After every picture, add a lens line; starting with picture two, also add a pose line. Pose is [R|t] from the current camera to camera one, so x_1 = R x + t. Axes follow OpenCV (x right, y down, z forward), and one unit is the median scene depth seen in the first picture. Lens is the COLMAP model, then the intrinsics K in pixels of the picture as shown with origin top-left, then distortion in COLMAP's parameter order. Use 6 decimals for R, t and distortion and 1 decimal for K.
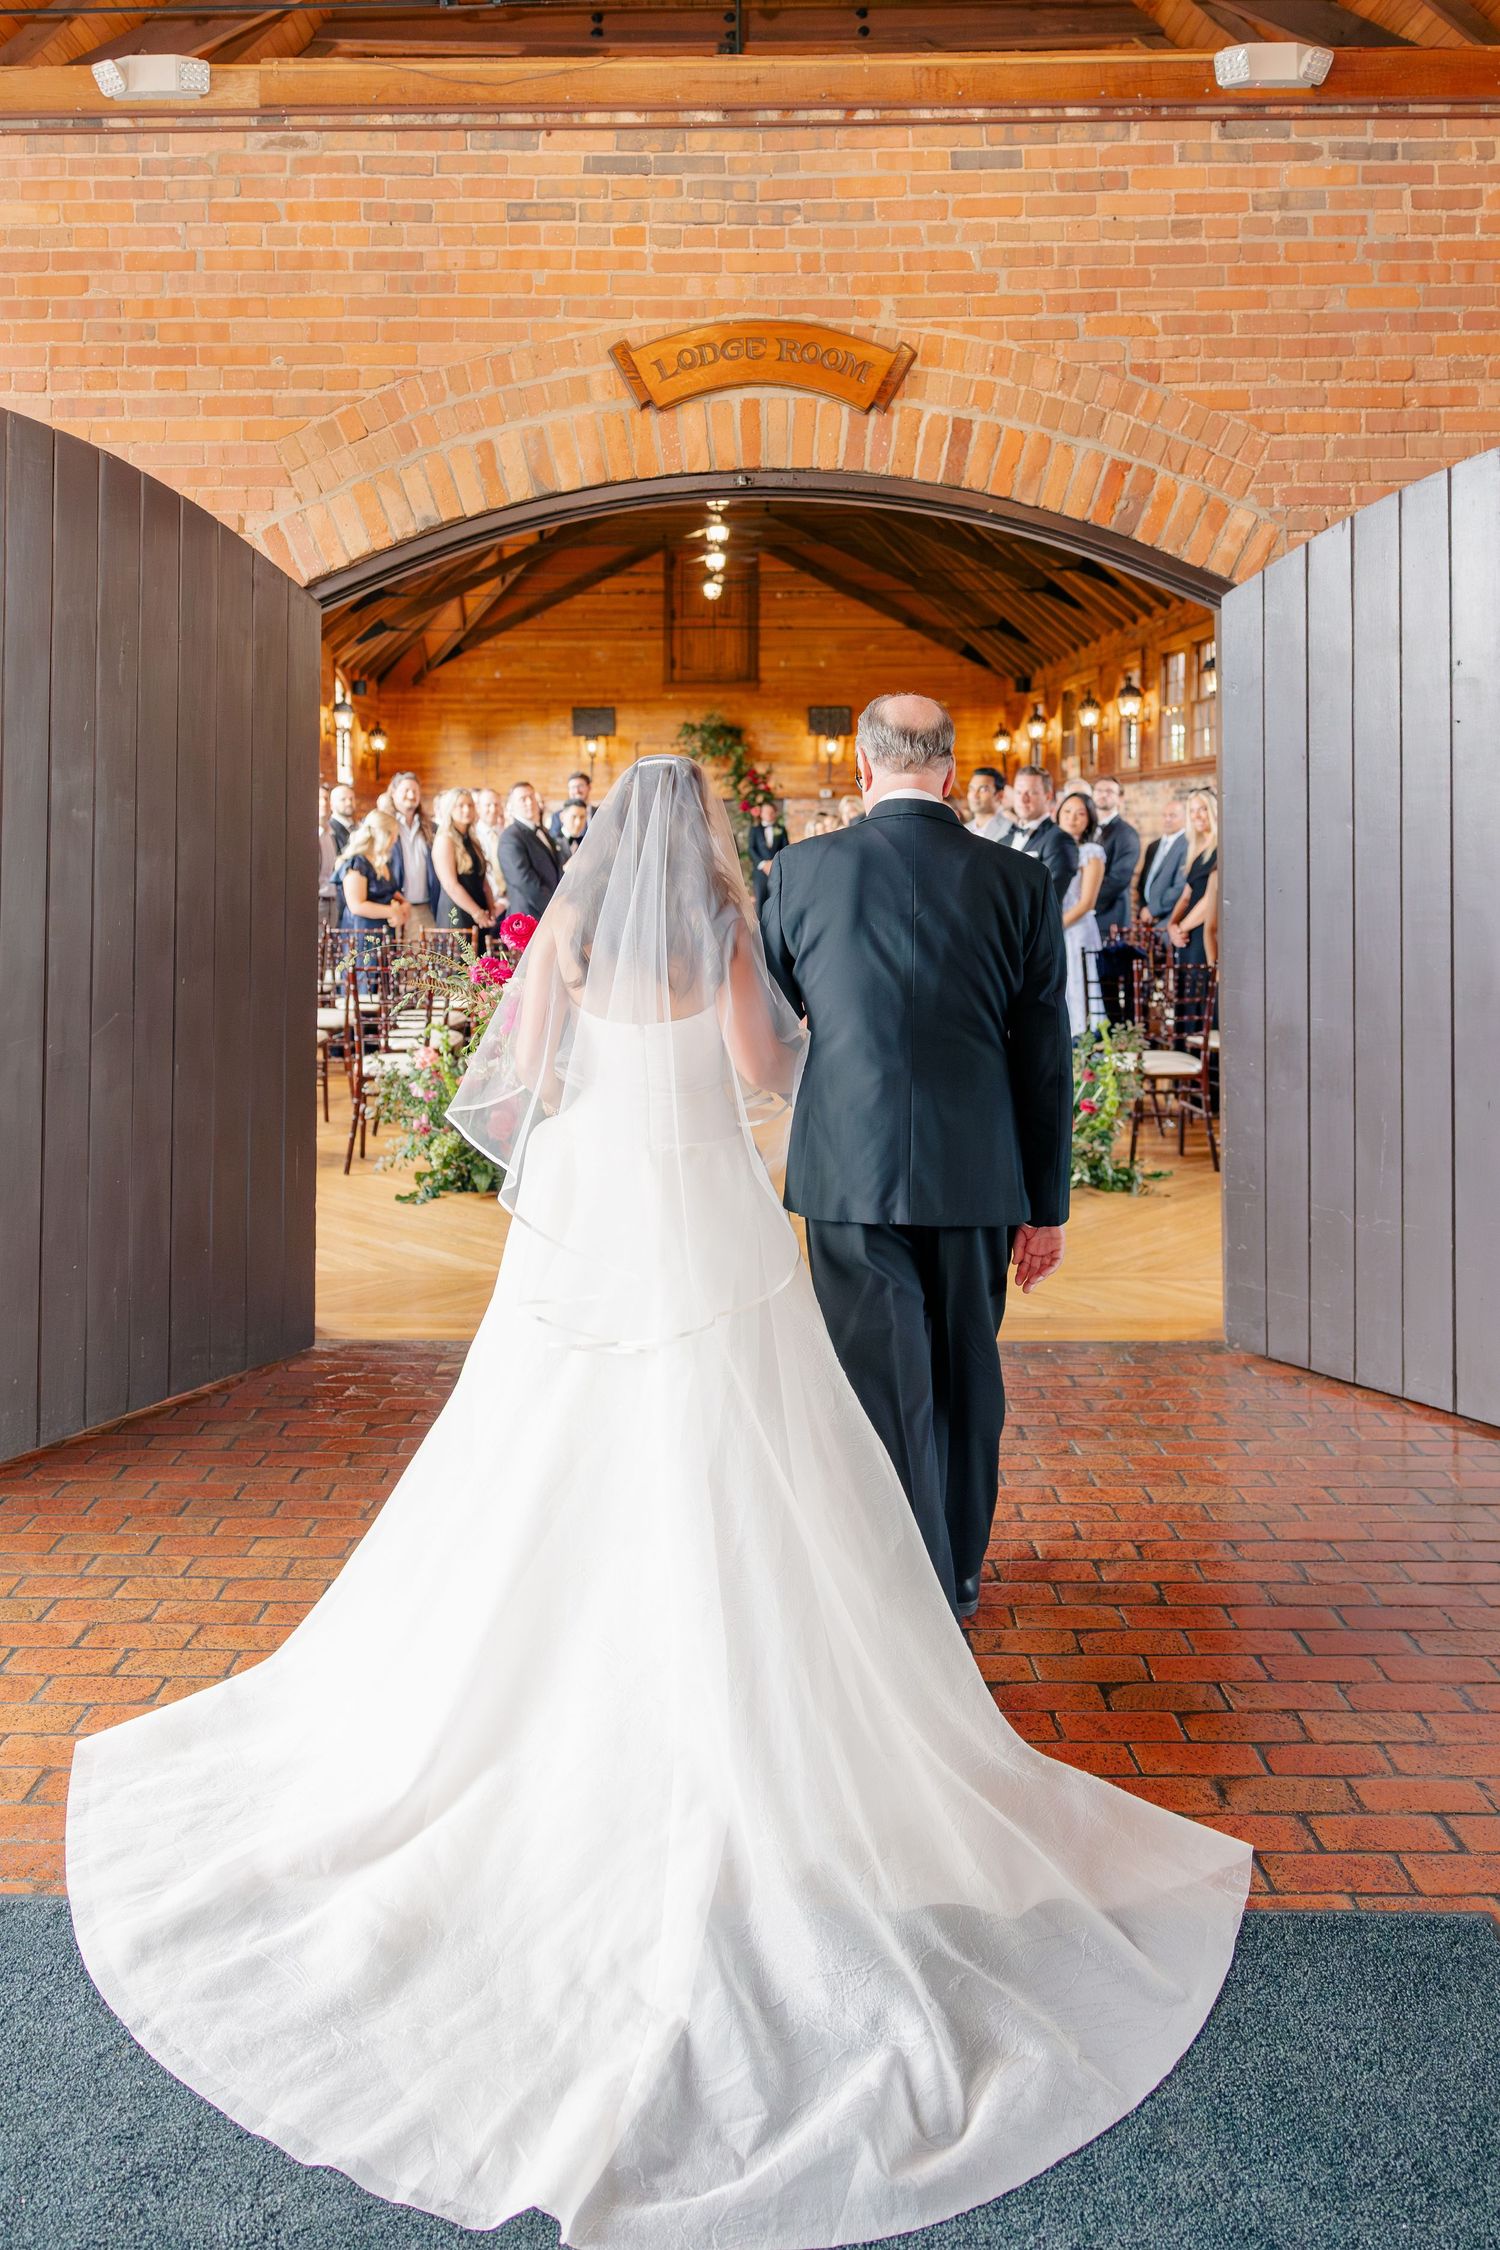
lens RADIAL K [[1591.2, 0, 705.9], [0, 1591.2, 782.2], [0, 0, 1]] dist [-0.001857, -0.001170]
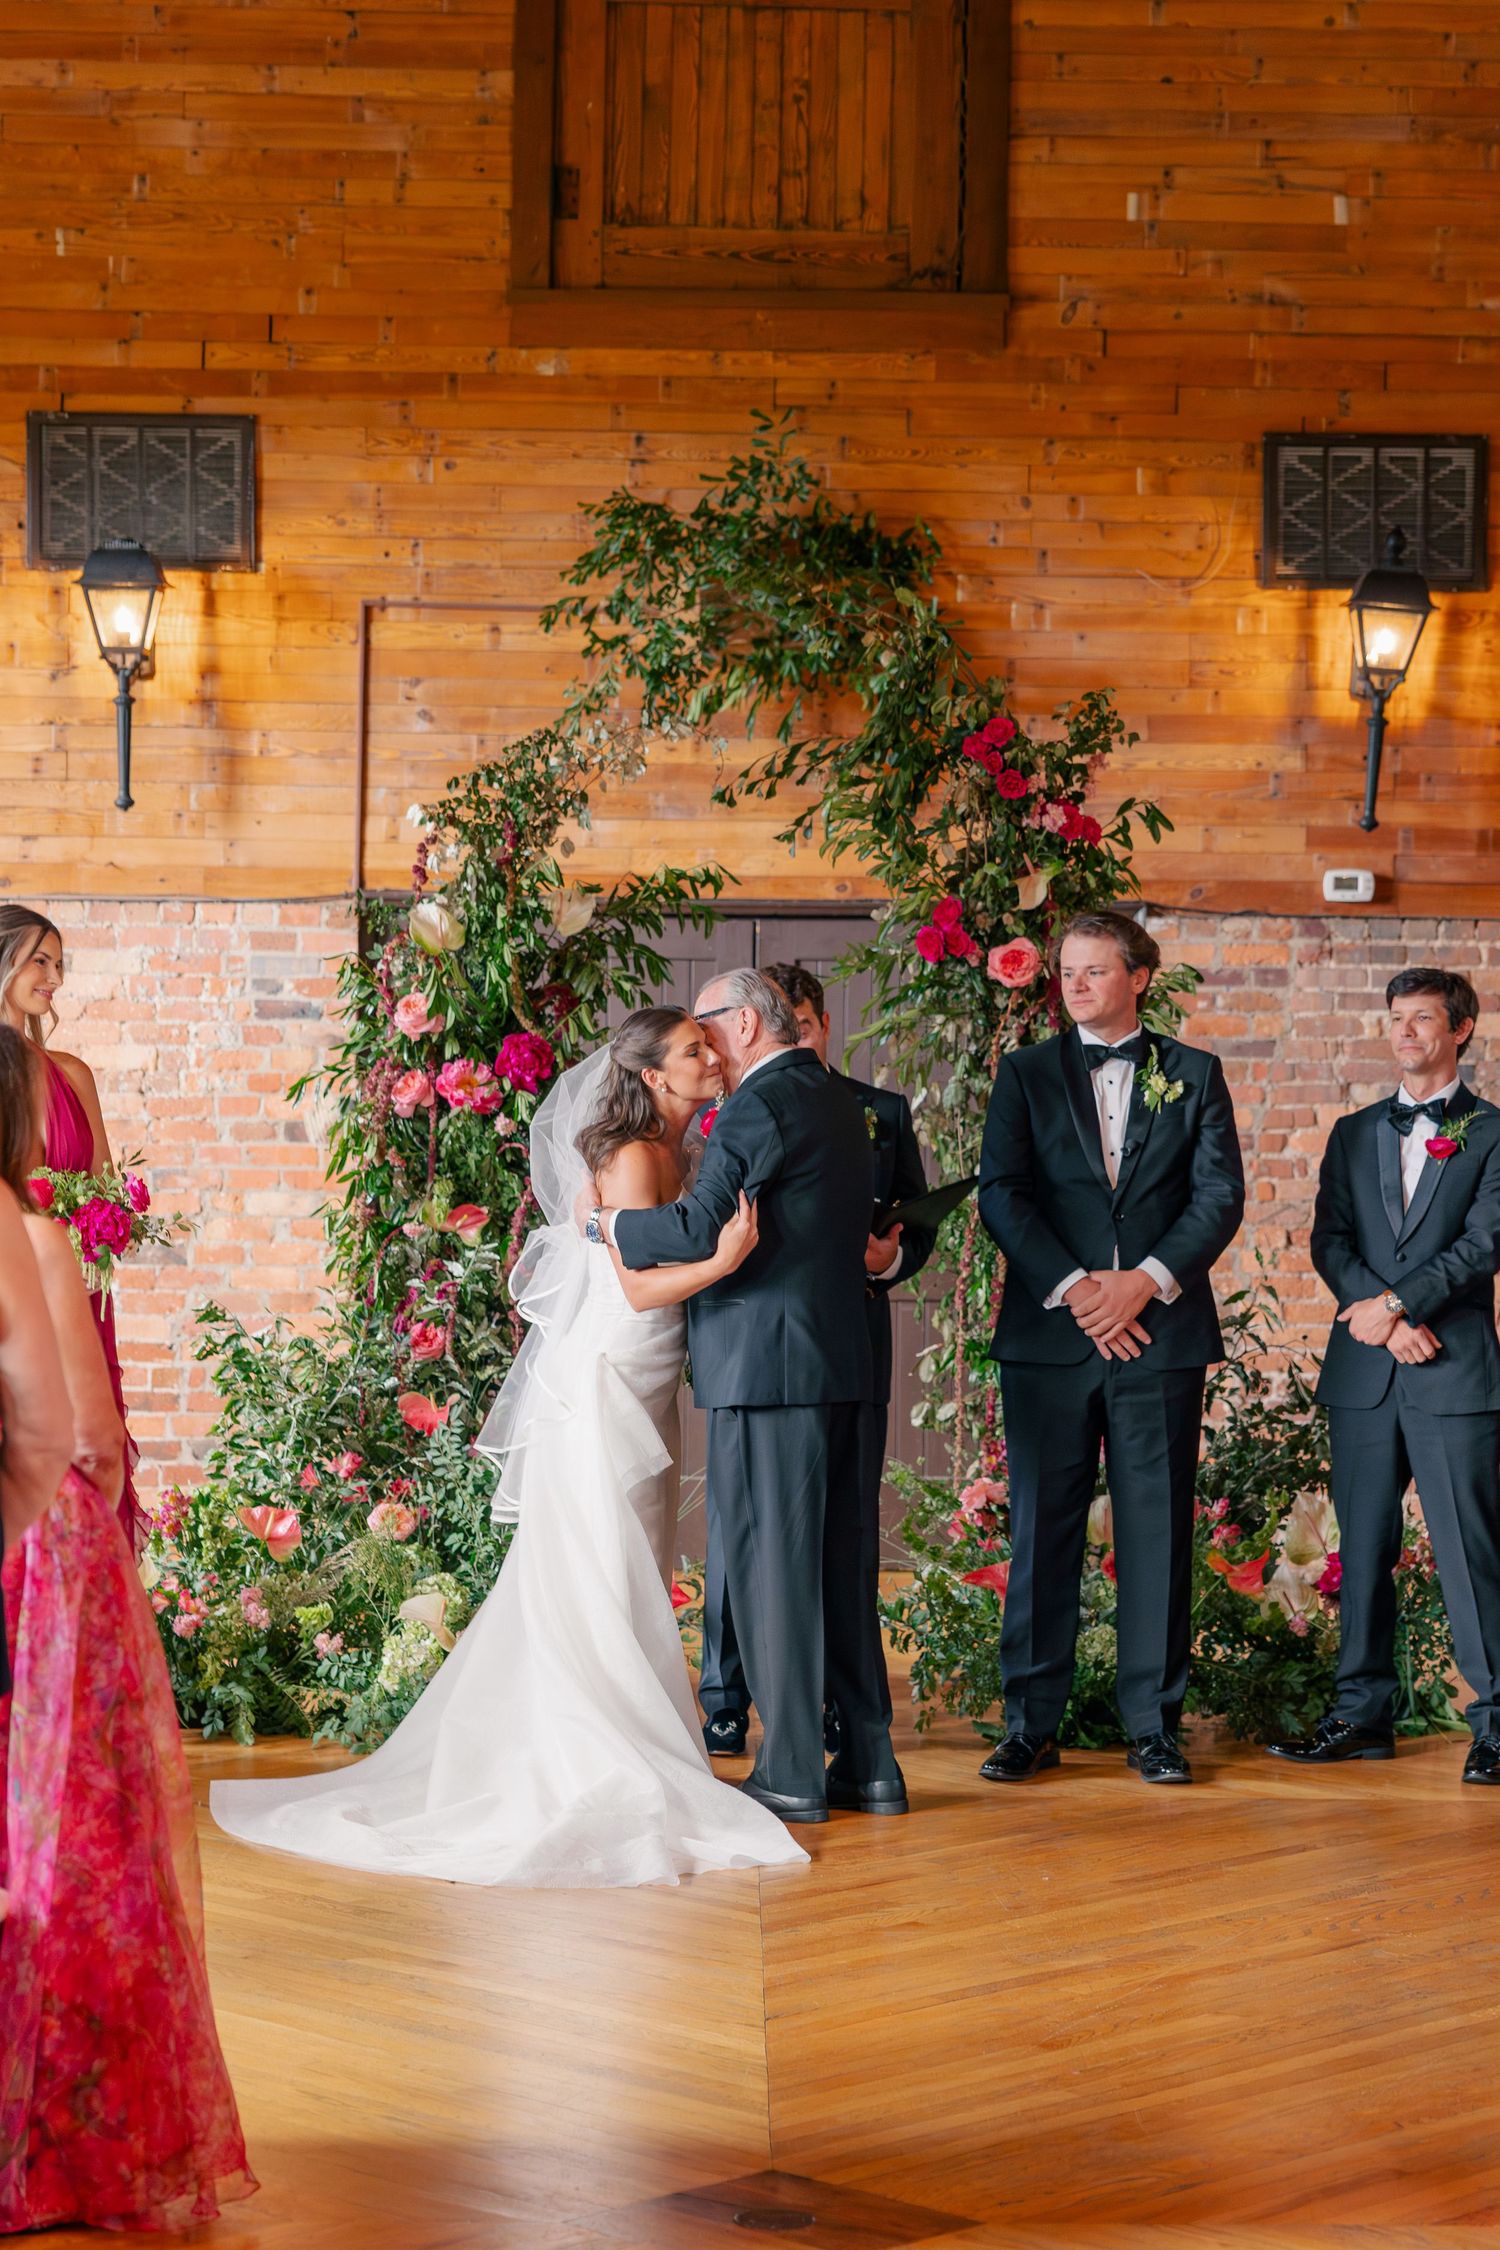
lens RADIAL K [[4636.3, 0, 789.5], [0, 4636.3, 998.7], [0, 0, 1]] dist [0.053278, 0.078743]
pose [[0.999849, 0.014458, 0.009604, 0.018431], [-0.014627, 0.999735, 0.017795, 0.083266], [-0.009344, -0.017933, 0.999796, 3.104346]]
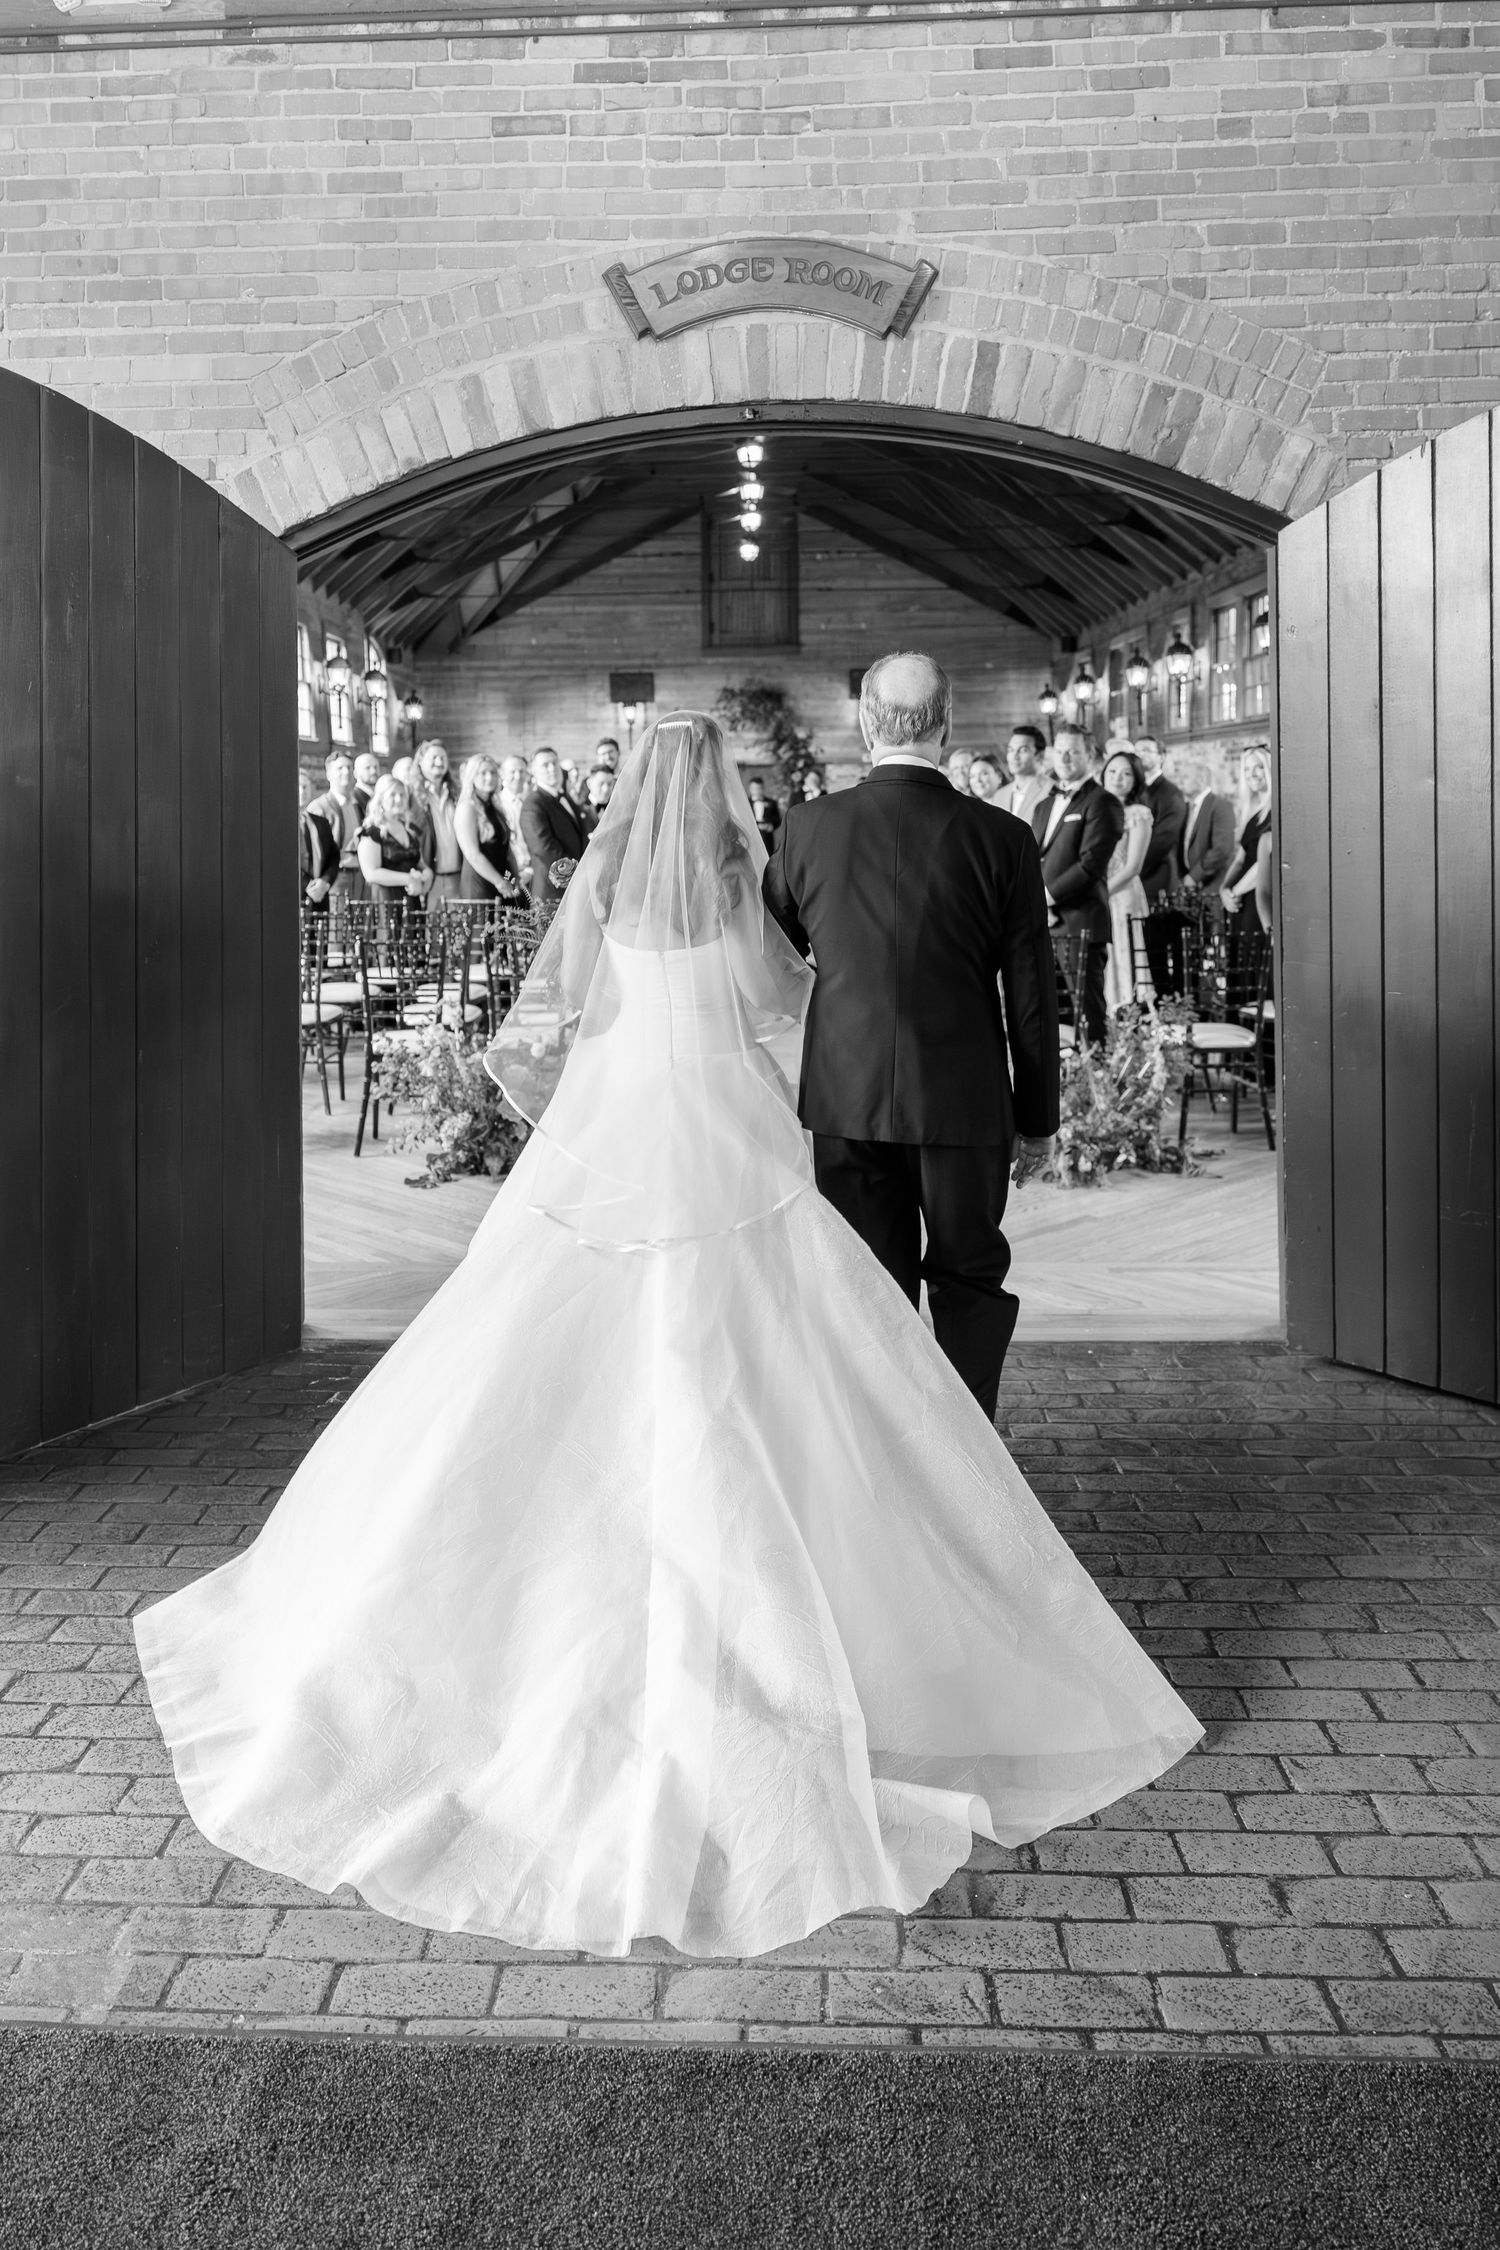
lens RADIAL K [[1597.9, 0, 701.4], [0, 1597.9, 778.5], [0, 0, 1]] dist [-0.000552, -0.000888]
pose [[0.999457, -0.010206, -0.031330, 0.021705], [0.010782, 0.999775, 0.018252, 0.004493], [0.031136, -0.018580, 0.999342, 0.068533]]
